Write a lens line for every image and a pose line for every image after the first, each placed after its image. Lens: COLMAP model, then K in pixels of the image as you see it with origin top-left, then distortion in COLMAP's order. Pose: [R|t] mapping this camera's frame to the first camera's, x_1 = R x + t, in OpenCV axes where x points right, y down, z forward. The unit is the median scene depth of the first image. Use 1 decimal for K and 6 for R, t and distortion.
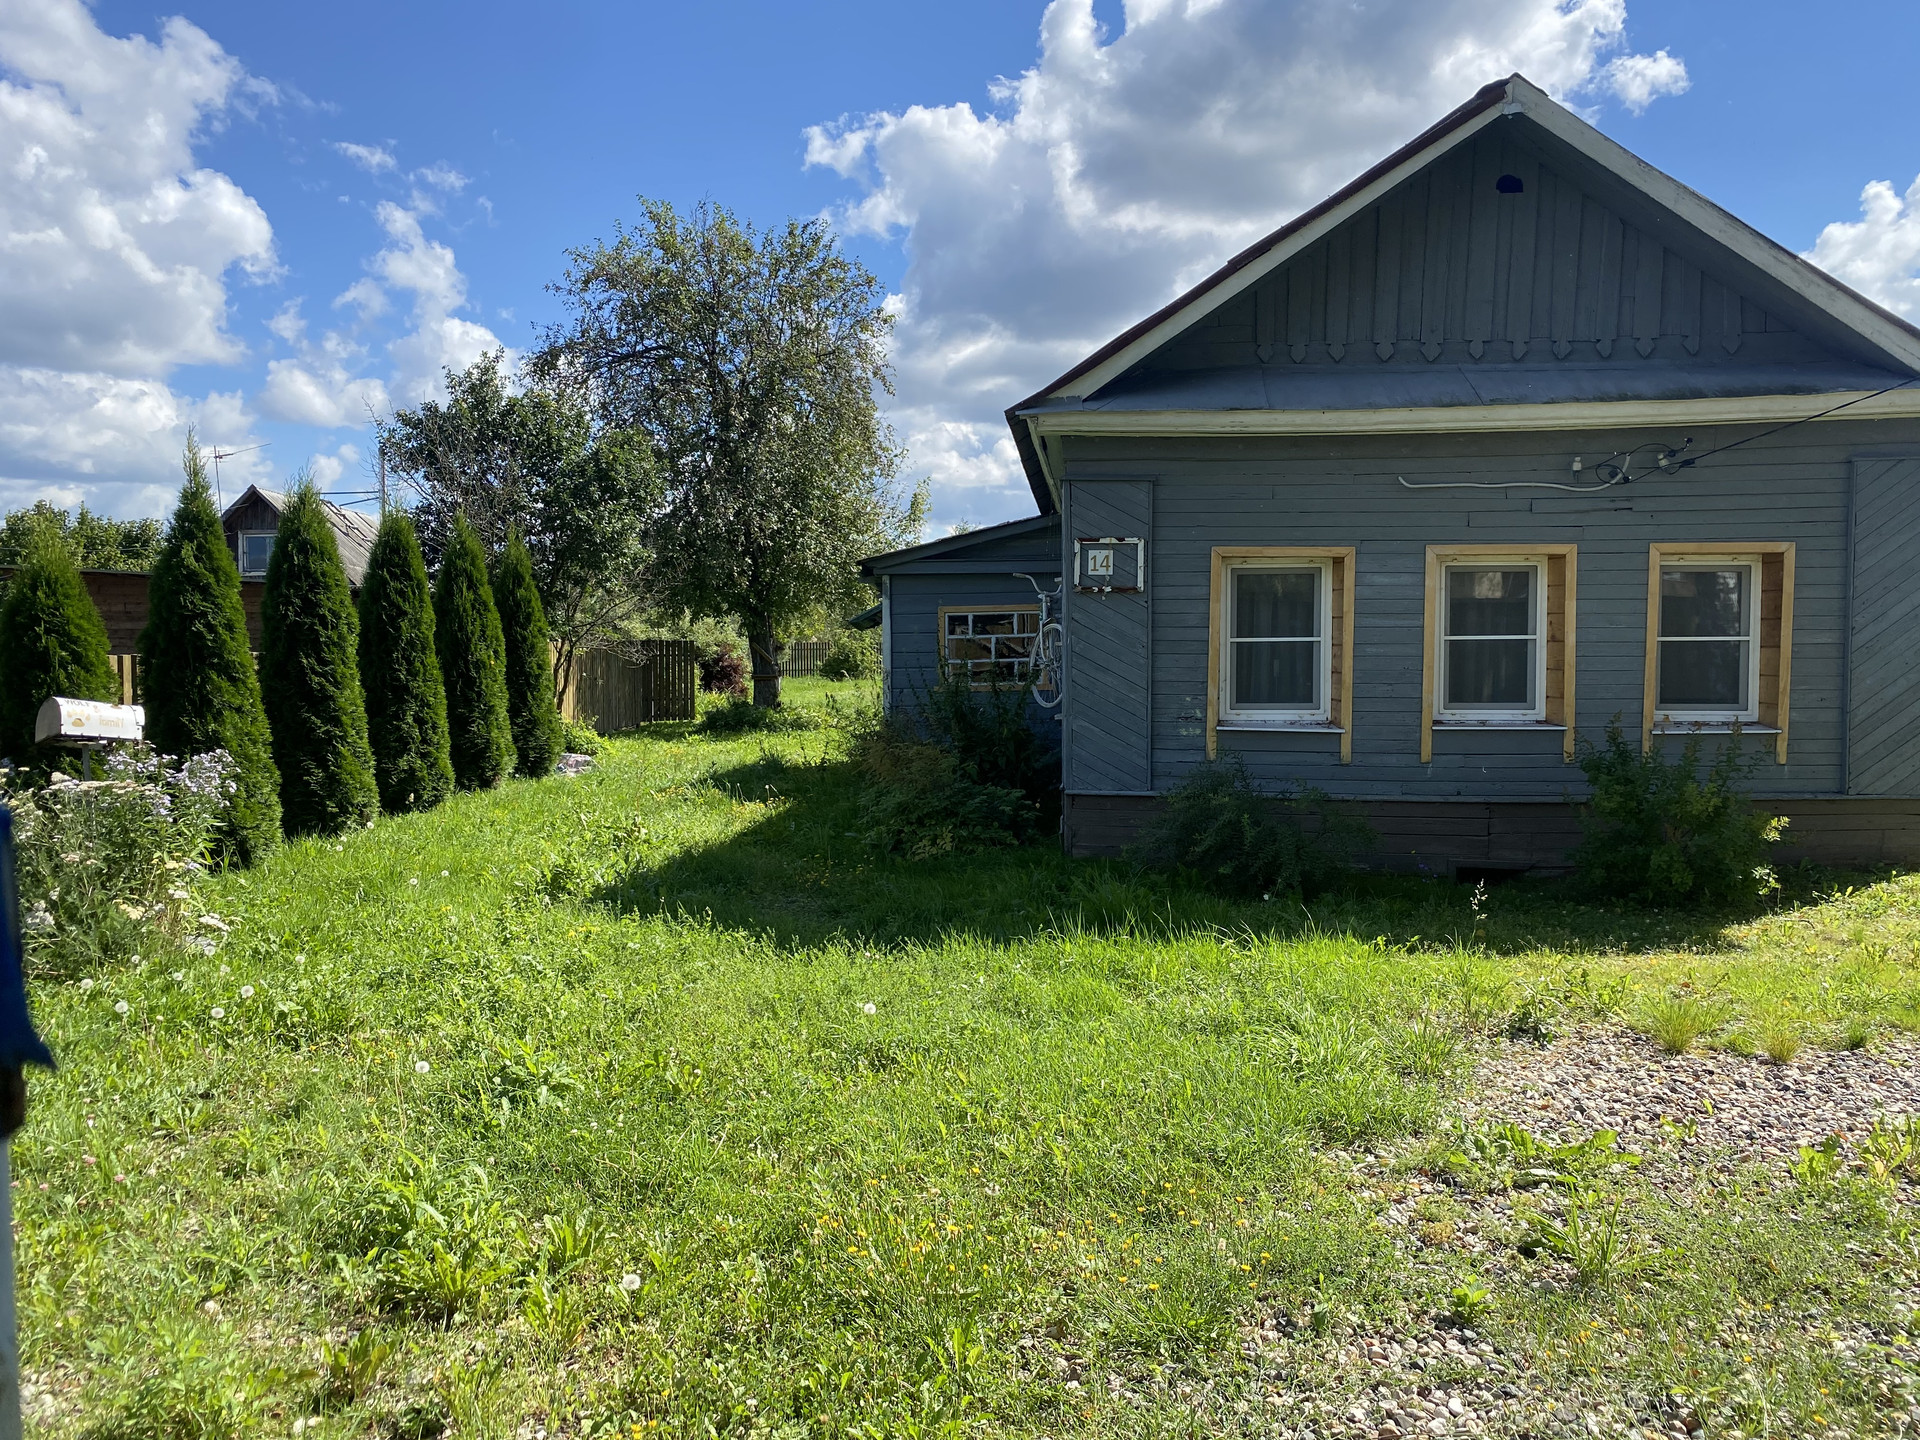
lens RADIAL K [[1504.1, 0, 987.4], [0, 1504.1, 705.5], [0, 0, 1]] dist [0.007108, -0.000100]
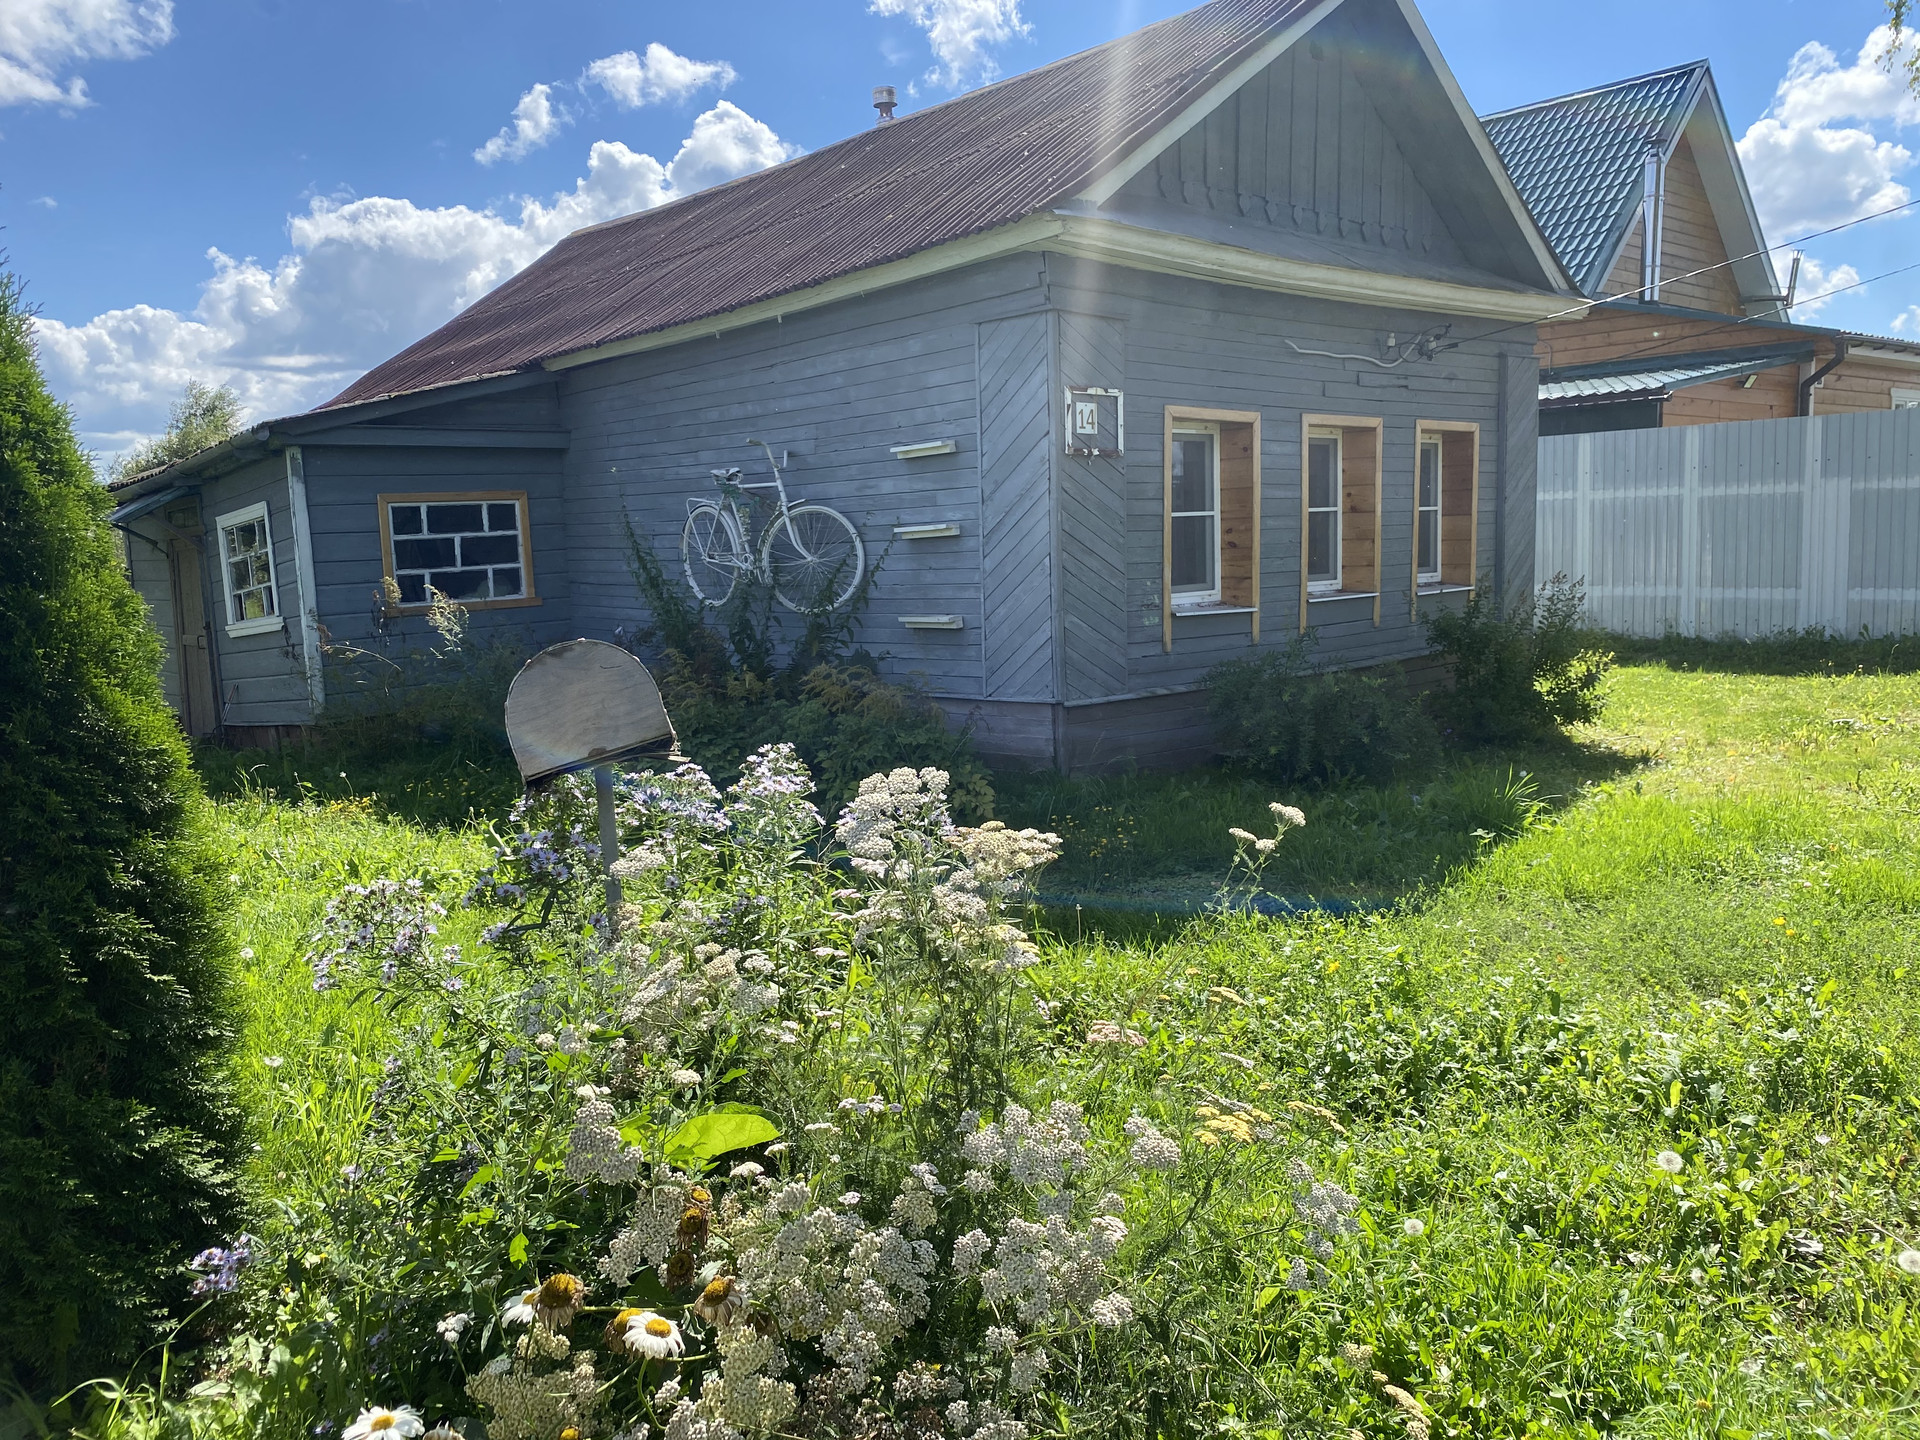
lens RADIAL K [[1504.1, 0, 987.4], [0, 1504.1, 705.5], [0, 0, 1]] dist [0.007108, -0.000100]
pose [[0.658203, -0.102351, 0.745851, -0.579119], [0.064319, 0.994738, 0.079744, -0.009353], [-0.750088, -0.004516, 0.661323, 0.504264]]
